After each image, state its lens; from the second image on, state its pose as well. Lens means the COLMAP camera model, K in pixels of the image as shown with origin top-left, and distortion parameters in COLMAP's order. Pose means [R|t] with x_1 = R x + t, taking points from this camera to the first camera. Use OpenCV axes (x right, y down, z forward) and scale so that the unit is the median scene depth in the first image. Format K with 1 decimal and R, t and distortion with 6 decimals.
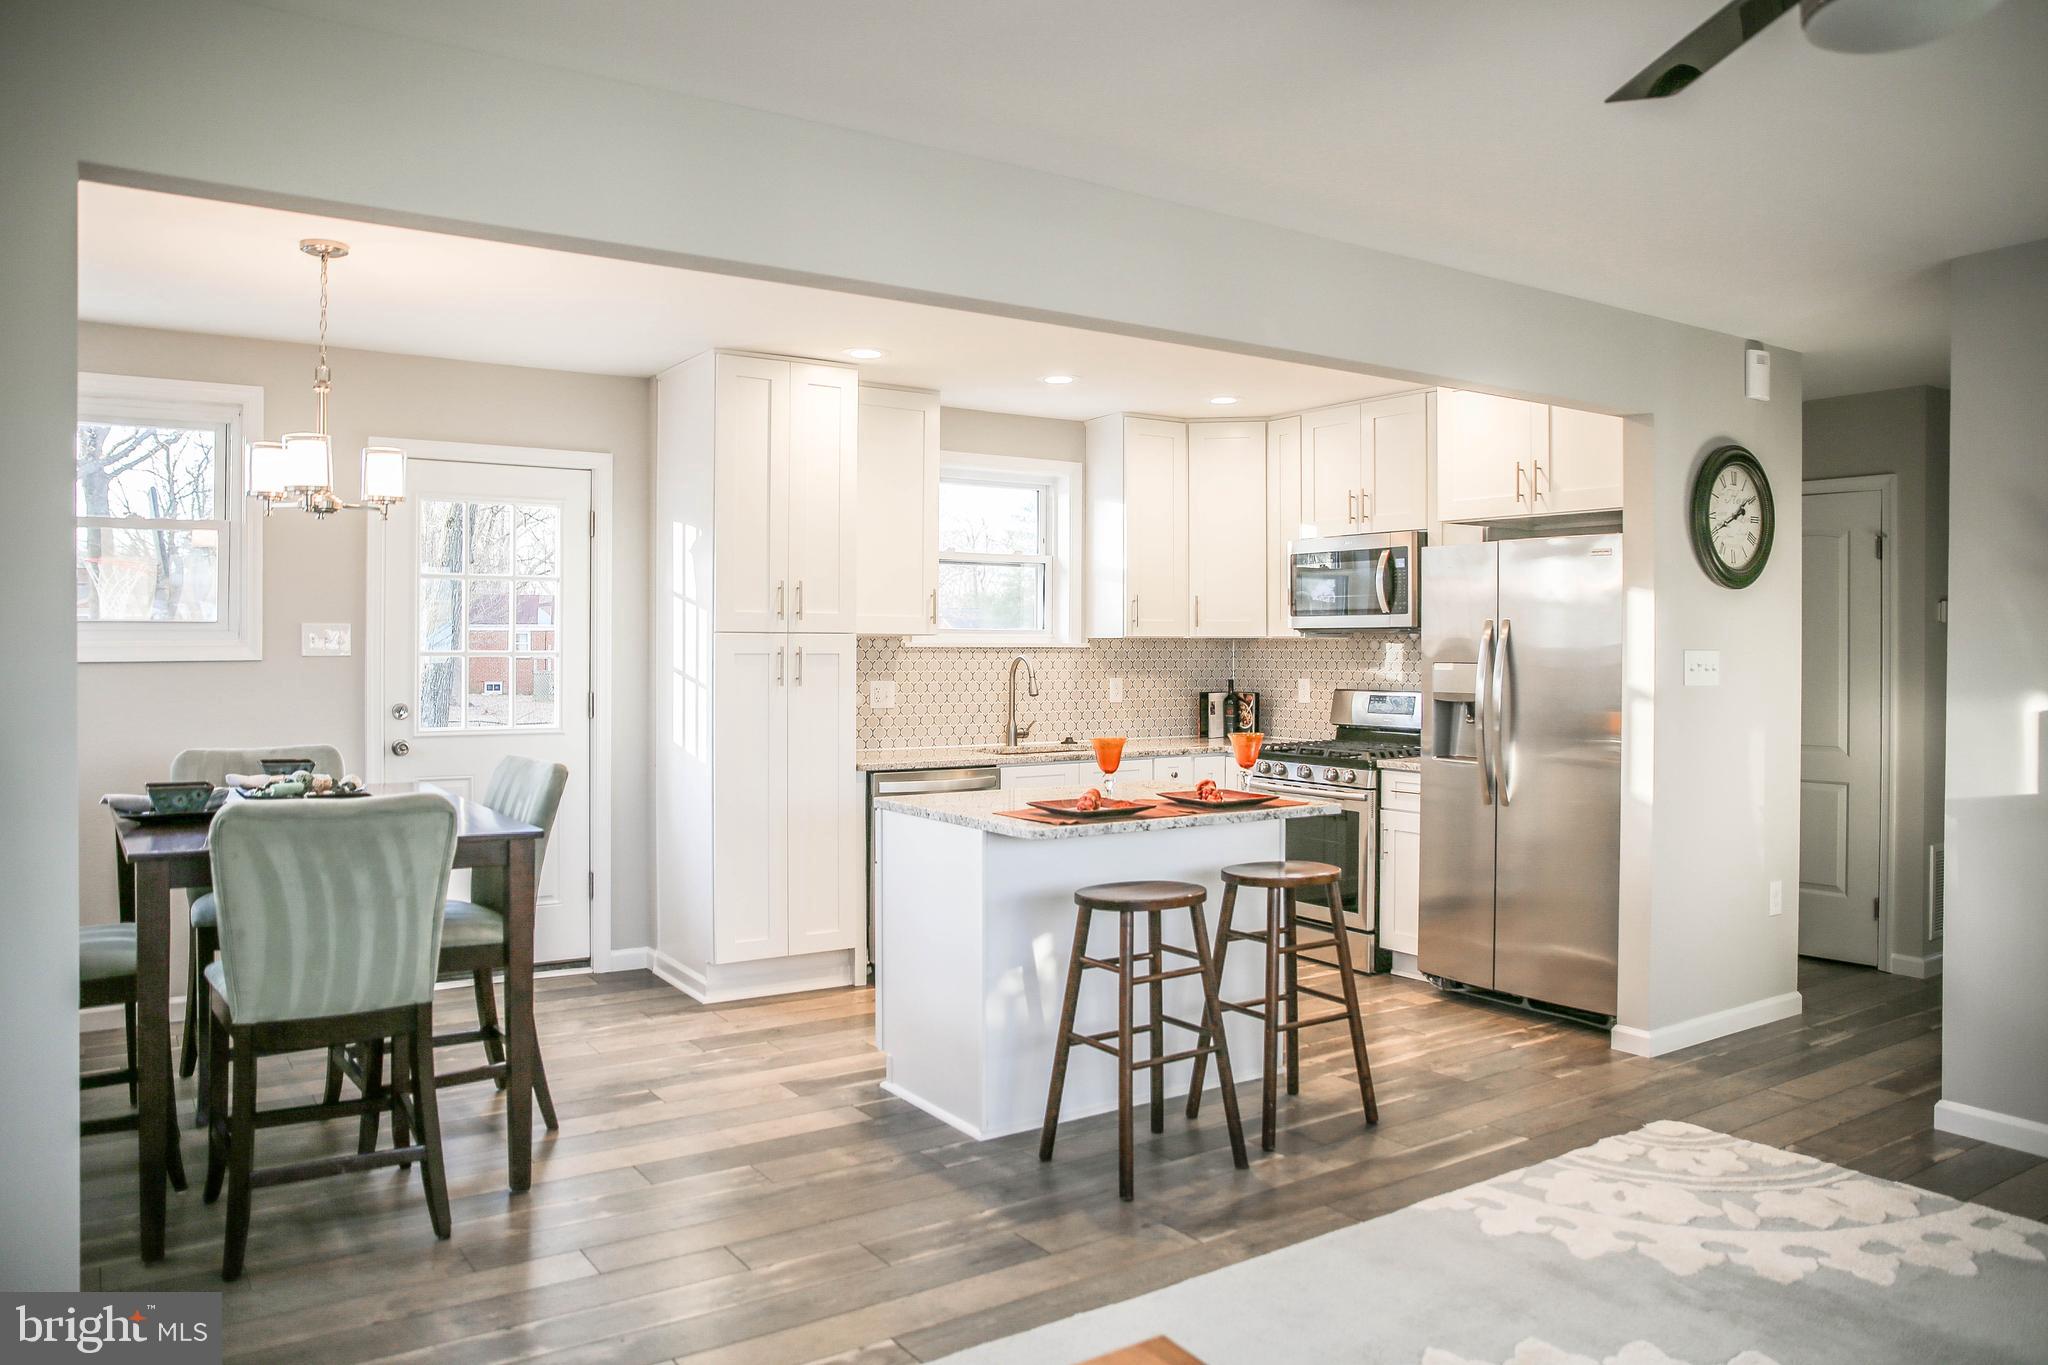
lens RADIAL K [[1413.0, 0, 1023.5], [0, 1413.0, 638.2], [0, 0, 1]] dist [-0.078265, 0.003772]
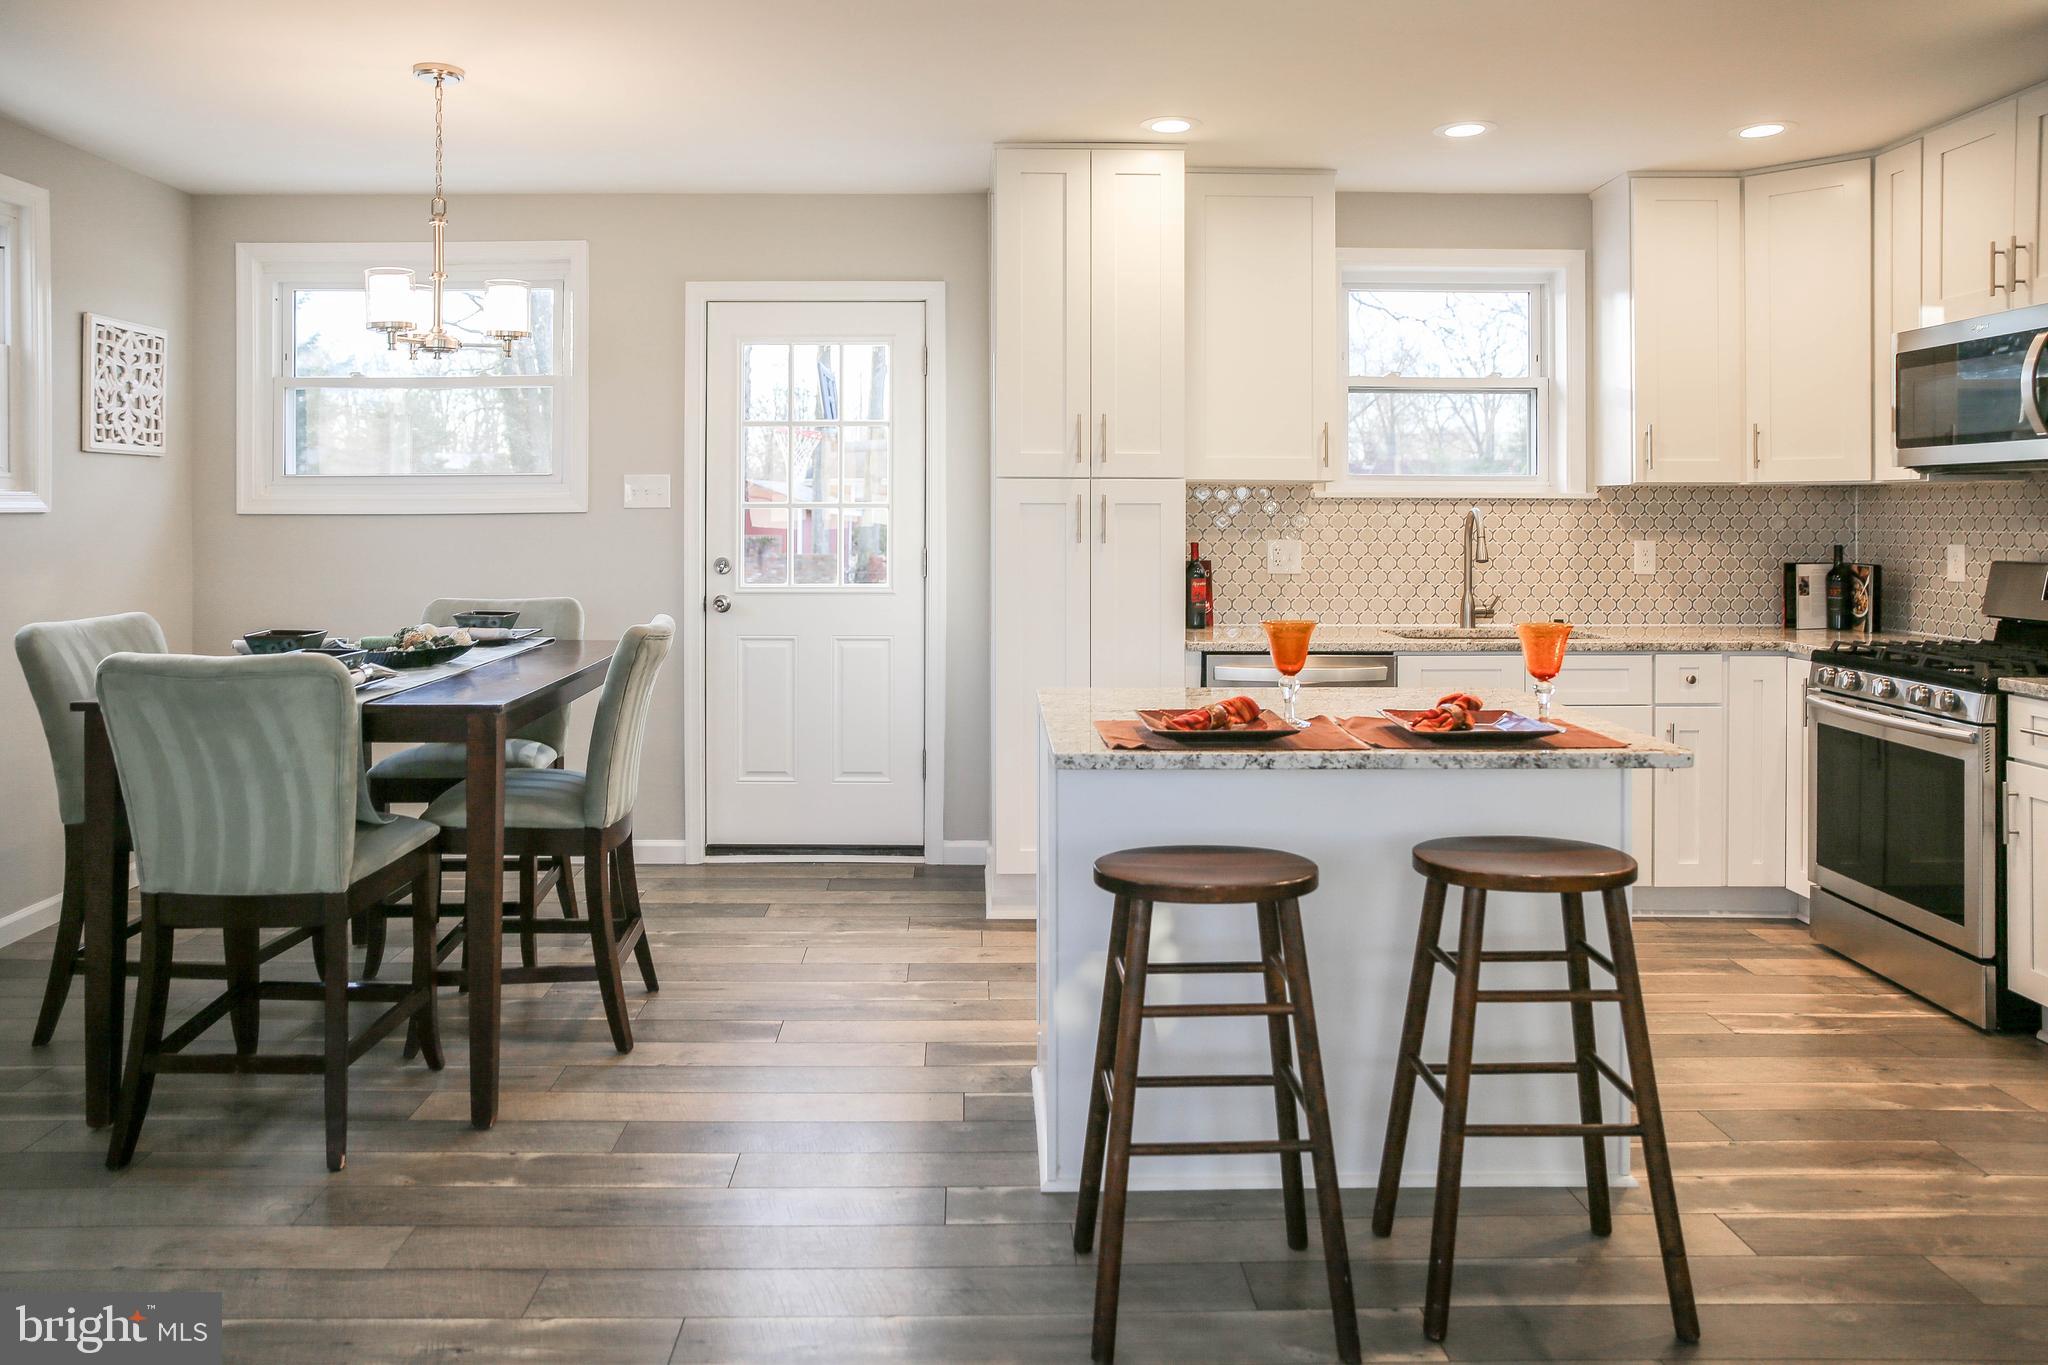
lens RADIAL K [[1405.3, 0, 1050.4], [0, 1405.3, 502.3], [0, 0, 1]] dist [-0.037821, 0.036271]
pose [[0.841556, -0.004918, -0.540147, 0.224254], [0.004072, 0.999988, -0.002759, 0.010577], [0.540154, 0.000122, 0.841566, 0.263834]]
